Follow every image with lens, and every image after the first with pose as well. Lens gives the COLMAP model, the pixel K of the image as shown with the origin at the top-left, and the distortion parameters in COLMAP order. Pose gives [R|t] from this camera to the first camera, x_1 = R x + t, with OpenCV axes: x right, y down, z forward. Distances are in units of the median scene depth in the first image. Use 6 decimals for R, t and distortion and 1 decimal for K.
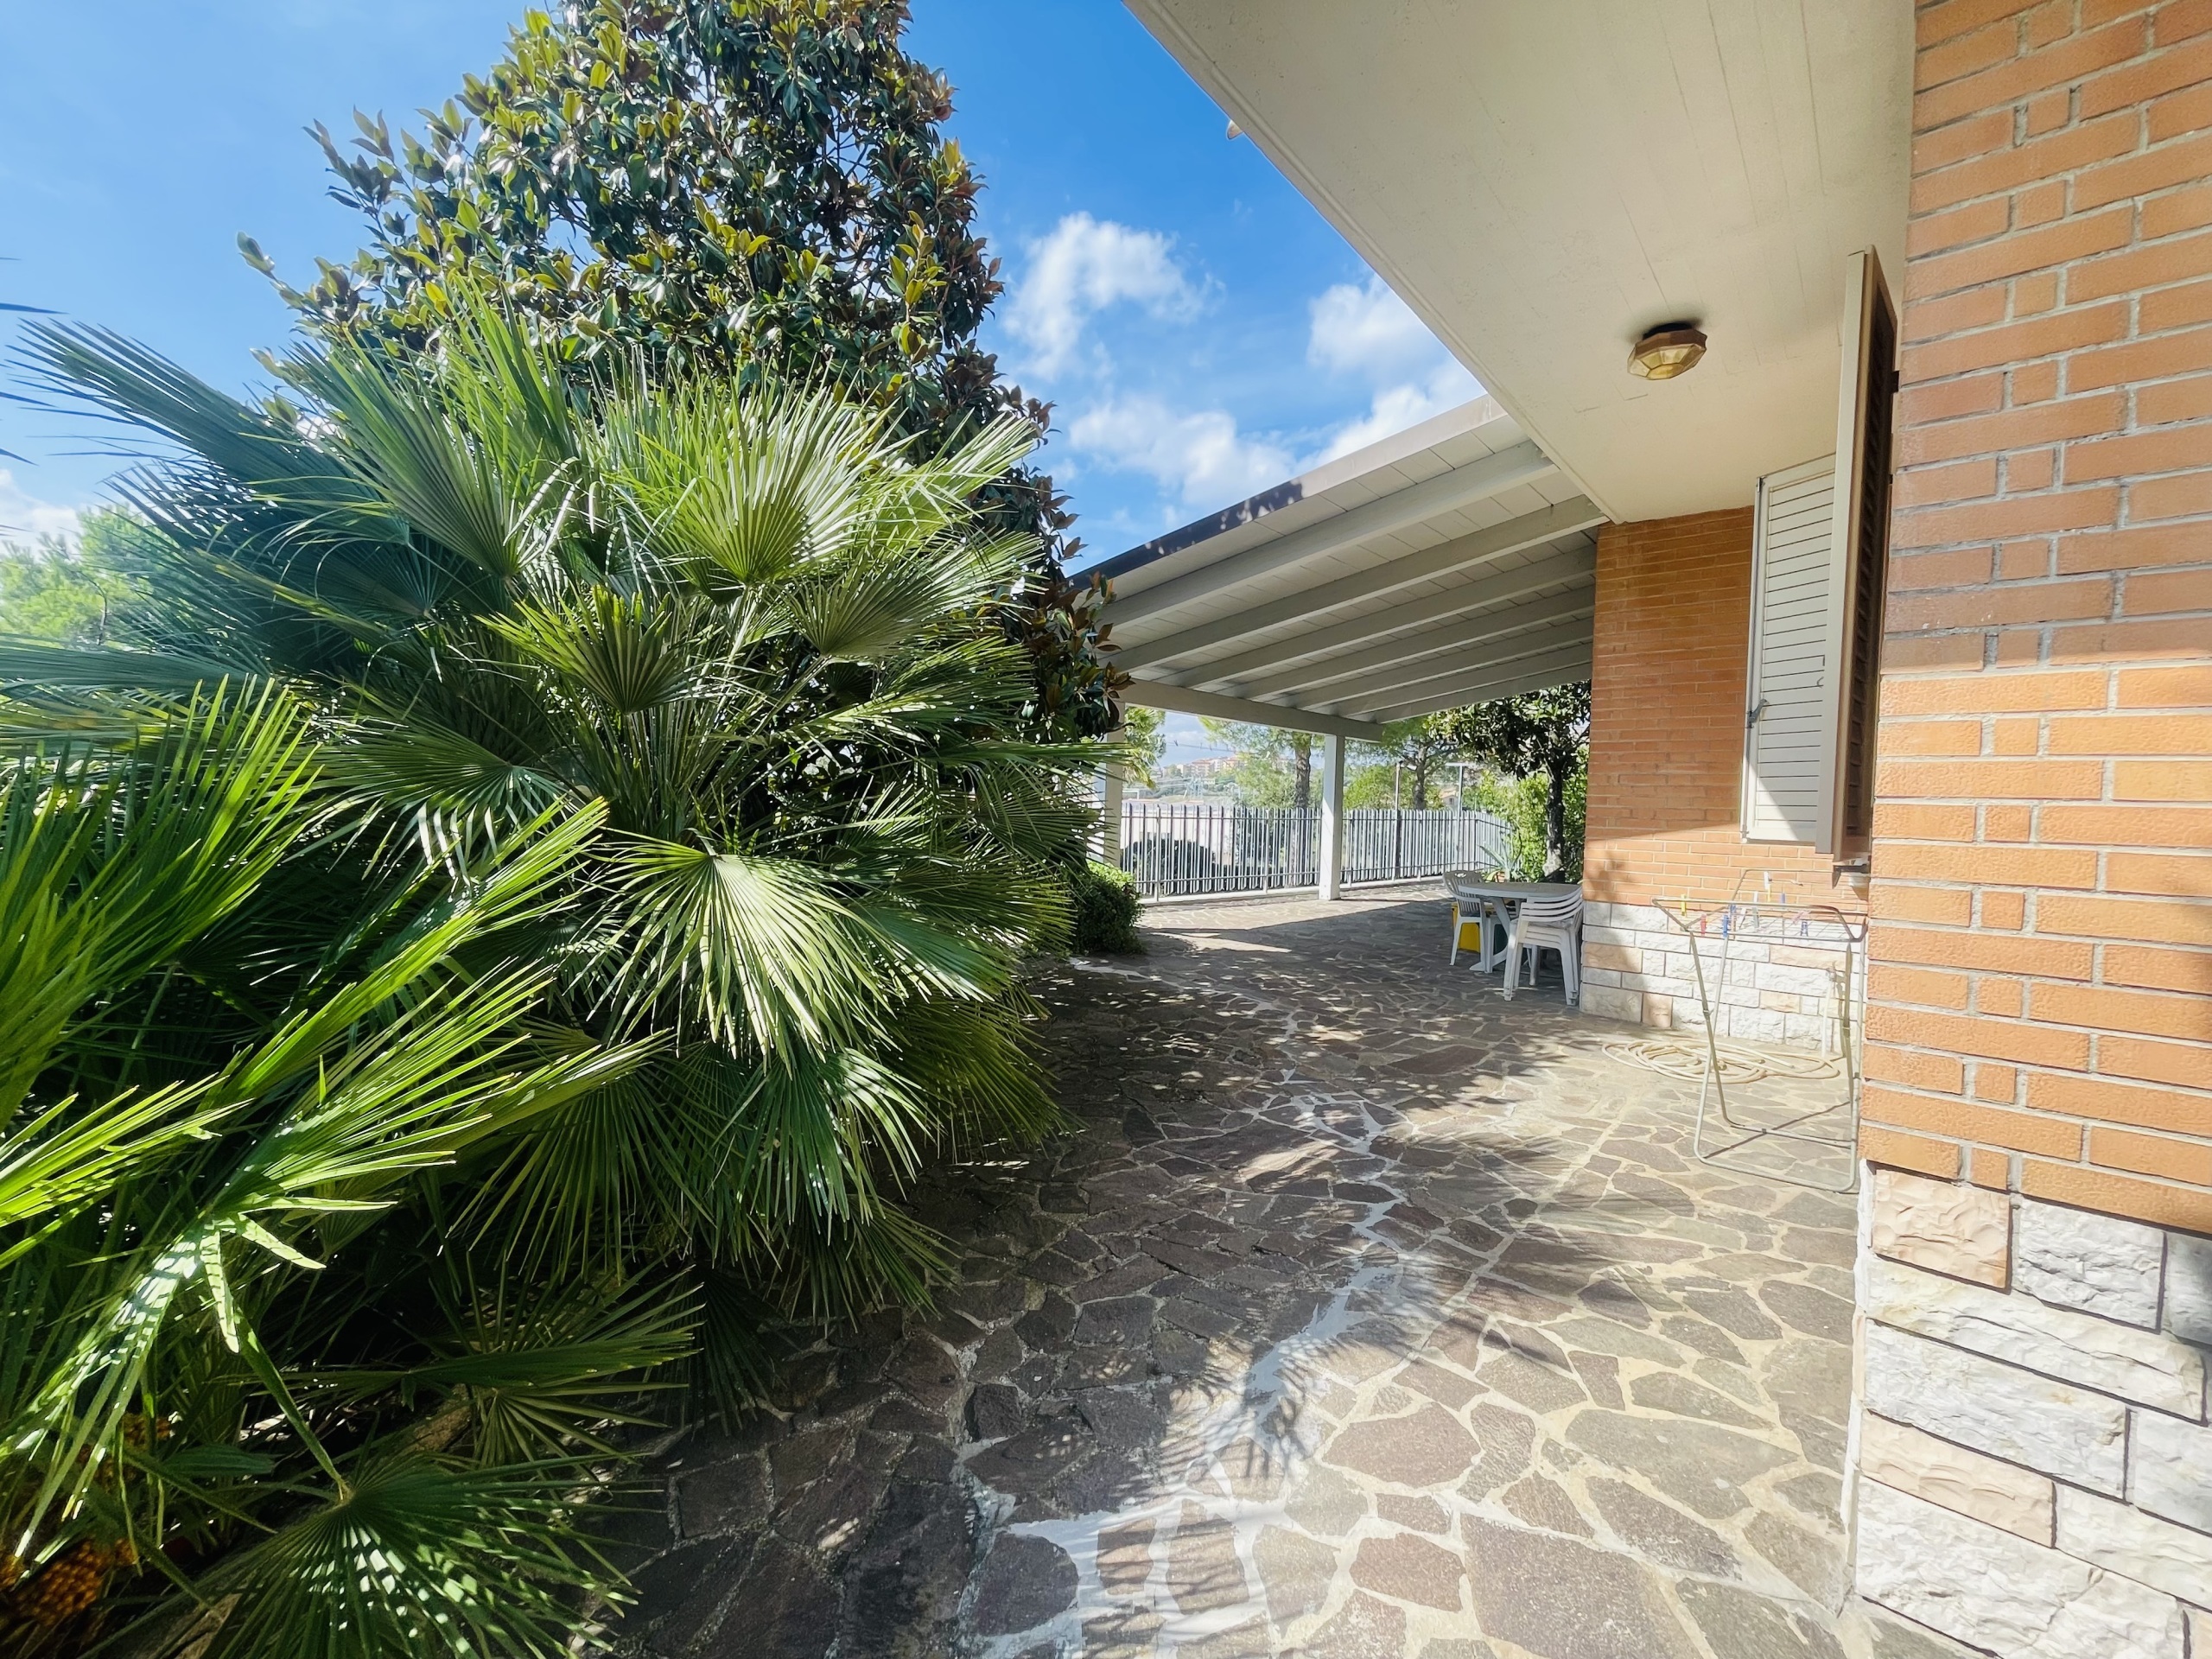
lens RADIAL K [[894.0, 0, 1105.3], [0, 894.0, 822.8], [0, 0, 1]] dist [-0.000263, -0.000670]
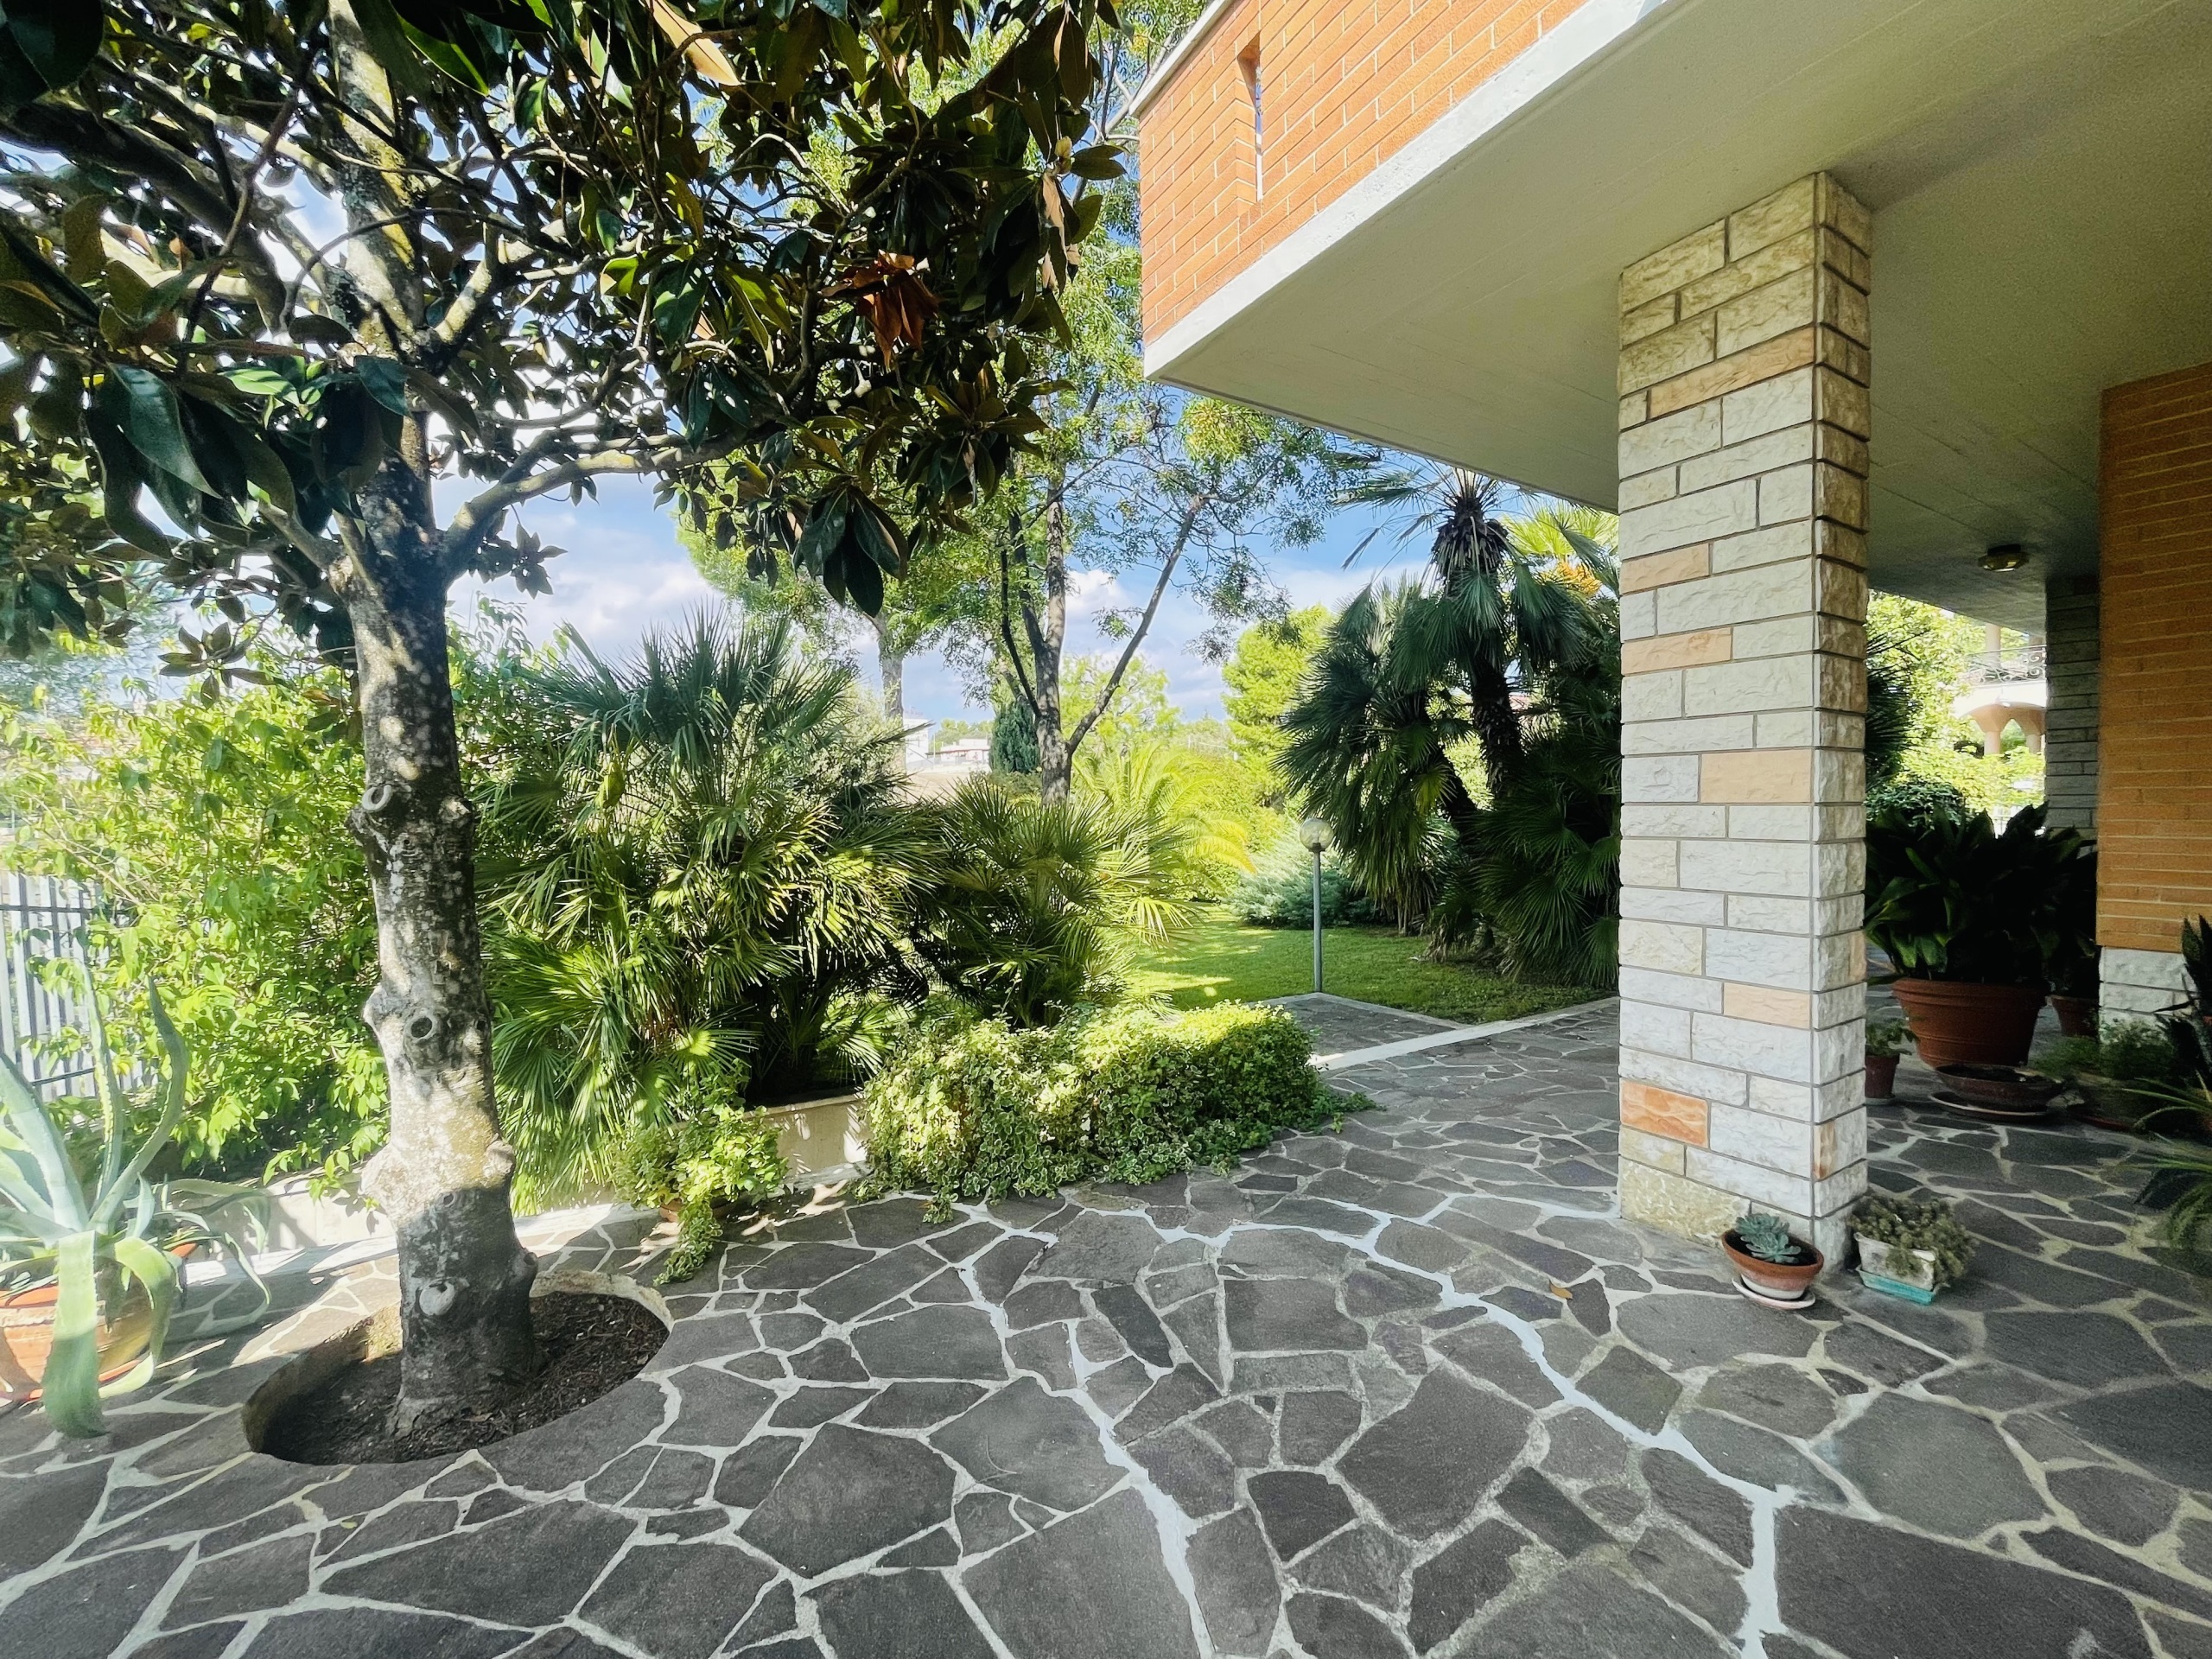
lens RADIAL K [[894.0, 0, 1105.3], [0, 894.0, 822.8], [0, 0, 1]] dist [-0.000263, -0.000670]
pose [[0.291086, -0.051605, 0.955304, 1.921881], [0.039189, 0.998349, 0.041989, -0.099357], [-0.955894, 0.025215, 0.292628, 4.214593]]
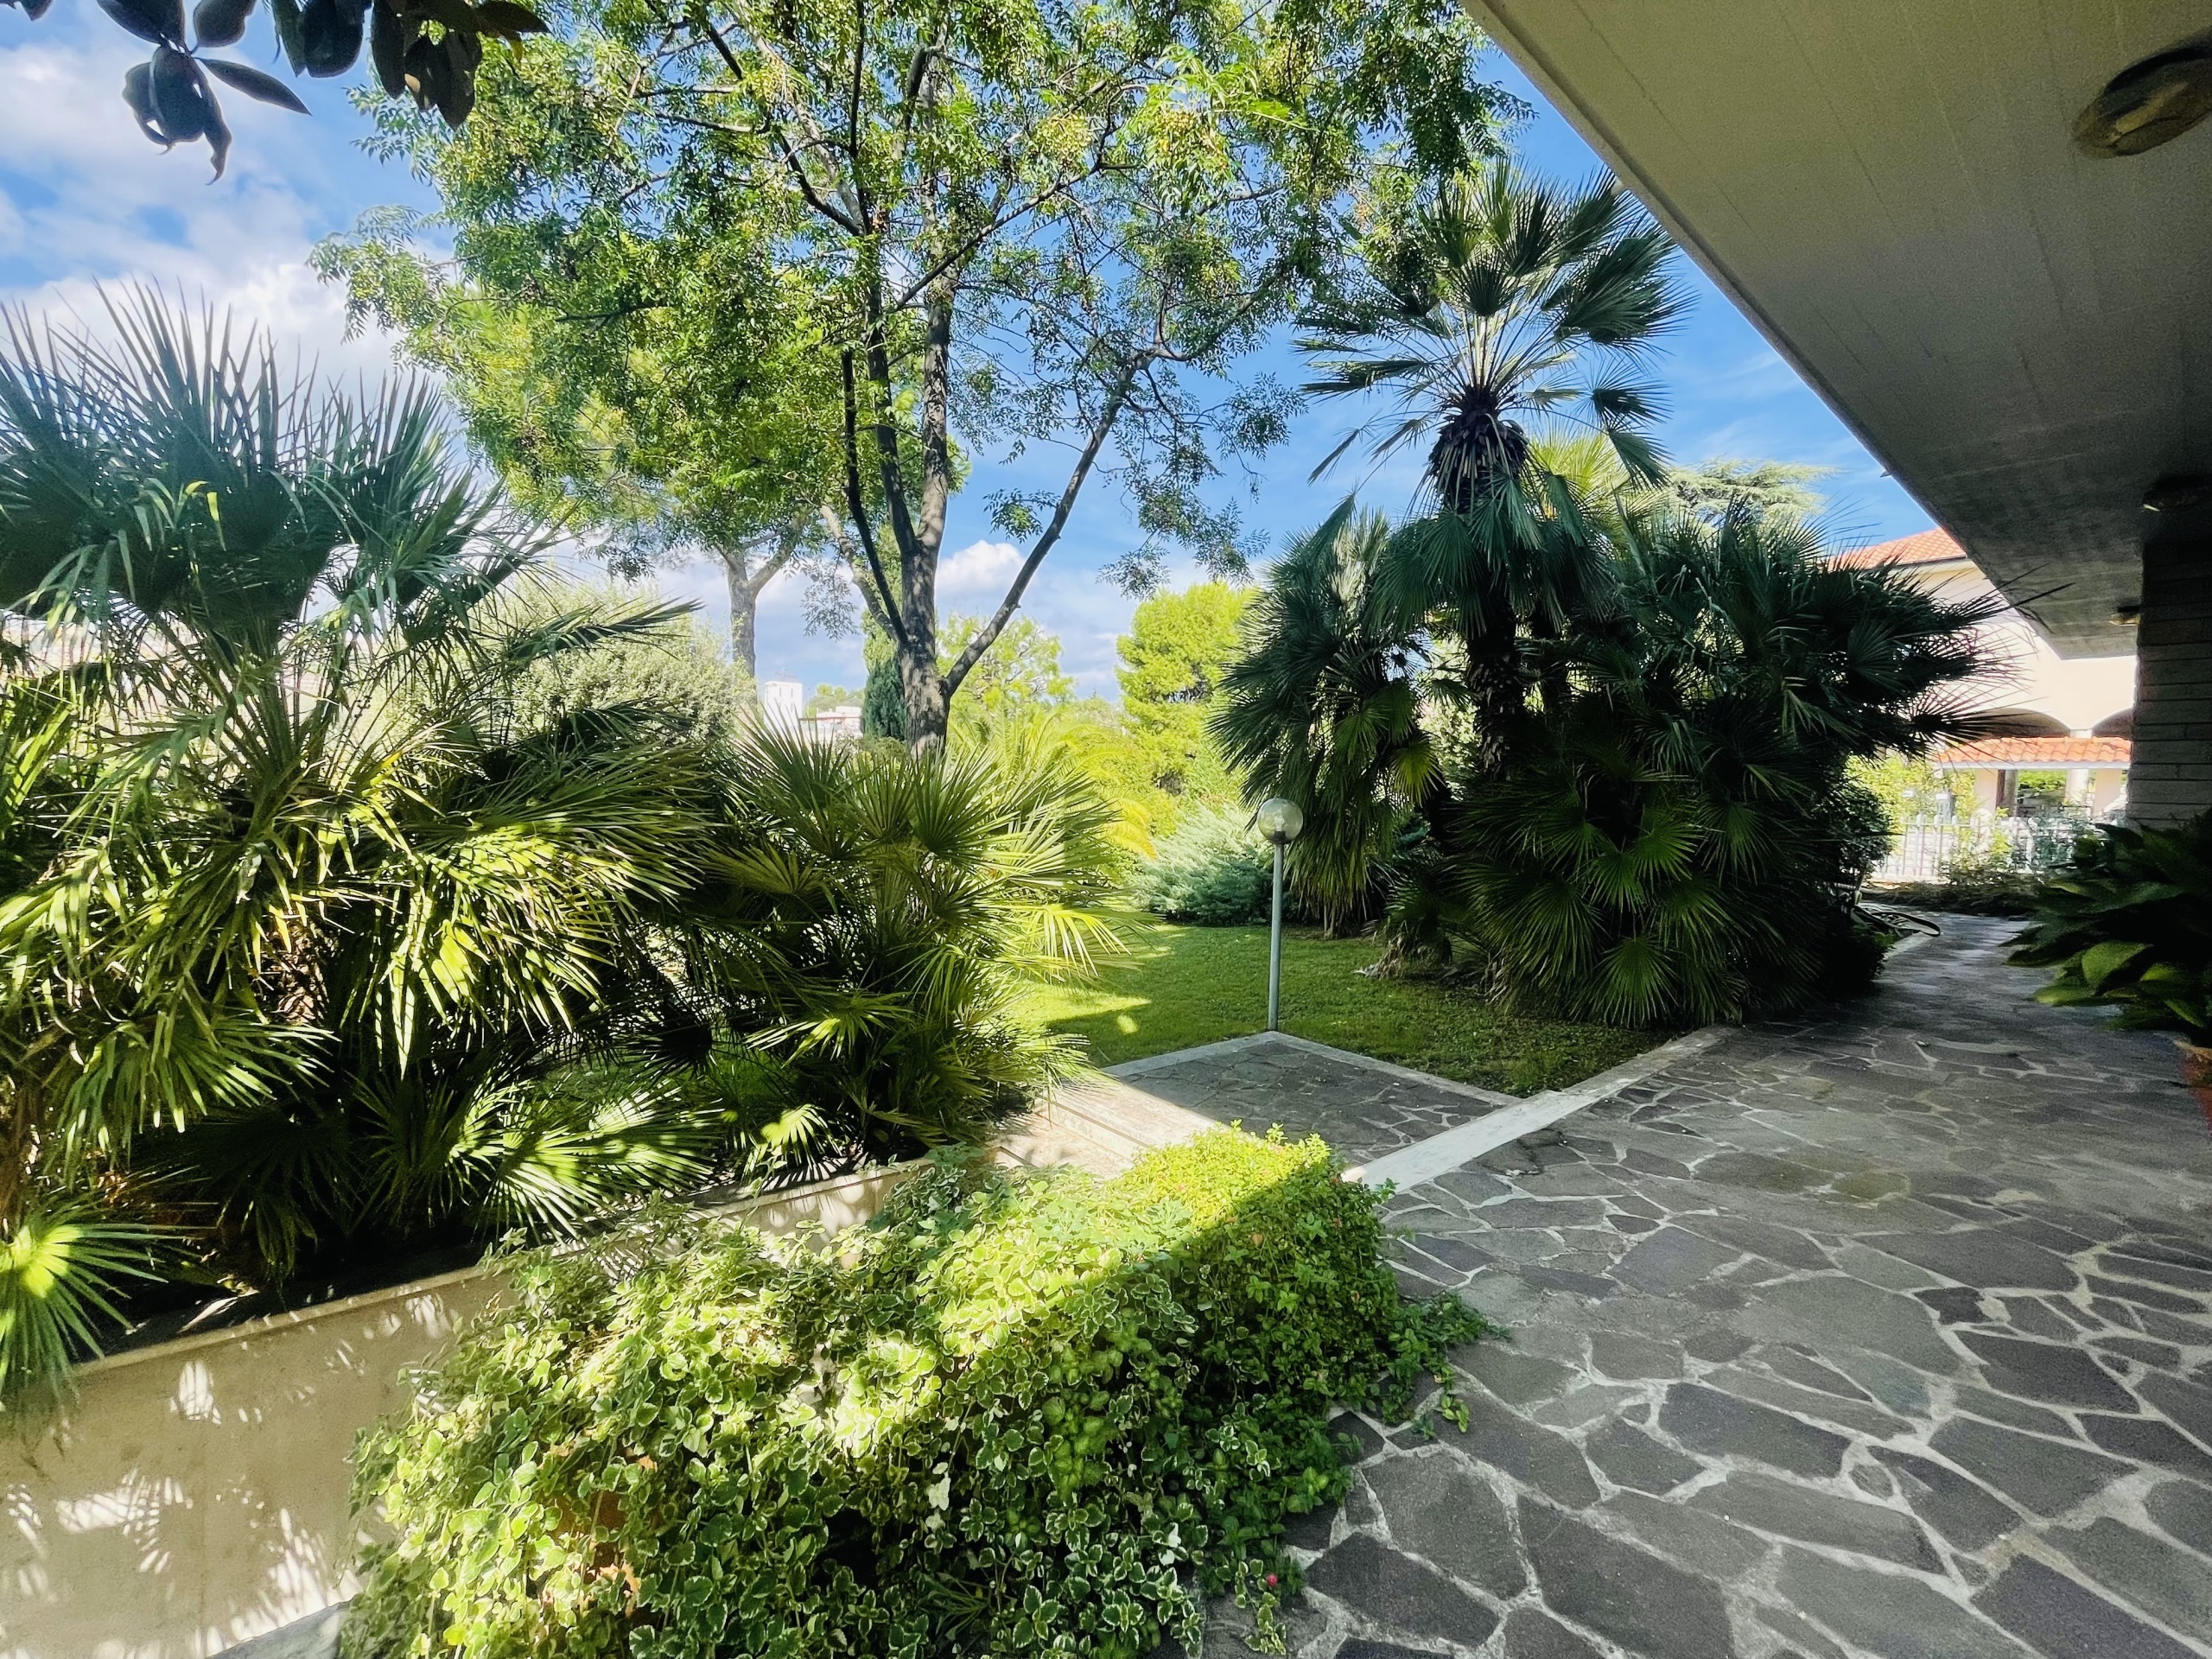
lens RADIAL K [[886.9, 0, 1111.7], [0, 886.9, 827.7], [0, 0, 1]] dist [-0.001087, -0.000328]
pose [[0.157398, -0.072255, 0.984888, 2.704888], [-0.003589, 0.997271, 0.073737, -0.051548], [-0.987529, -0.015141, 0.156709, 4.469891]]
